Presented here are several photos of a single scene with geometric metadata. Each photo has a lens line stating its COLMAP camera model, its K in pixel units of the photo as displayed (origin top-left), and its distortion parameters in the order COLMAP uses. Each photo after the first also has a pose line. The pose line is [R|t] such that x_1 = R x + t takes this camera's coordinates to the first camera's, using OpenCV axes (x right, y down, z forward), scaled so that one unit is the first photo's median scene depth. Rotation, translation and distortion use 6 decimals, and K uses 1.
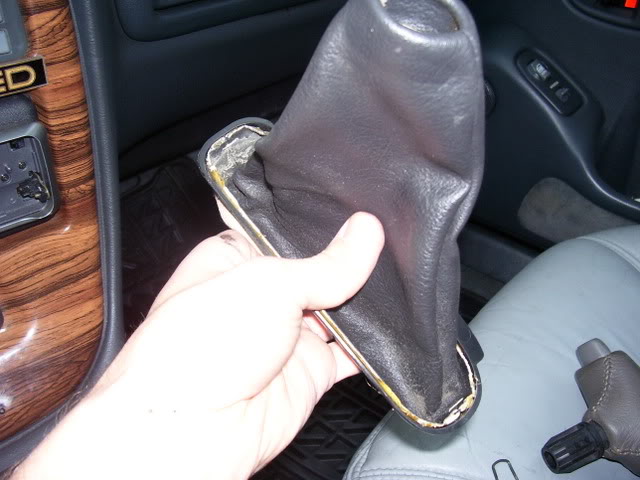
lens RADIAL K [[690.9, 0, 344.3], [0, 690.9, 278.5], [0, 0, 1]] dist [-0.213375, 0.275818]
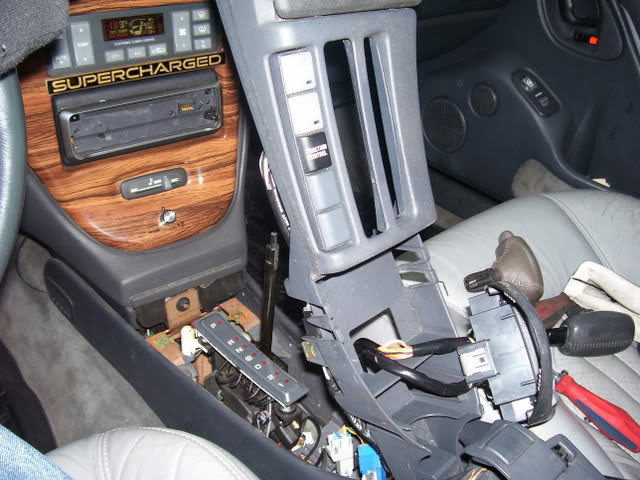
lens RADIAL K [[690.9, 0, 344.3], [0, 690.9, 278.5], [0, 0, 1]] dist [-0.213375, 0.275818]
pose [[0.991447, 0.088124, -0.096264, 0.156033], [-0.090149, 0.995785, -0.016883, 0.323246], [0.094371, 0.025417, 0.995213, -0.896432]]
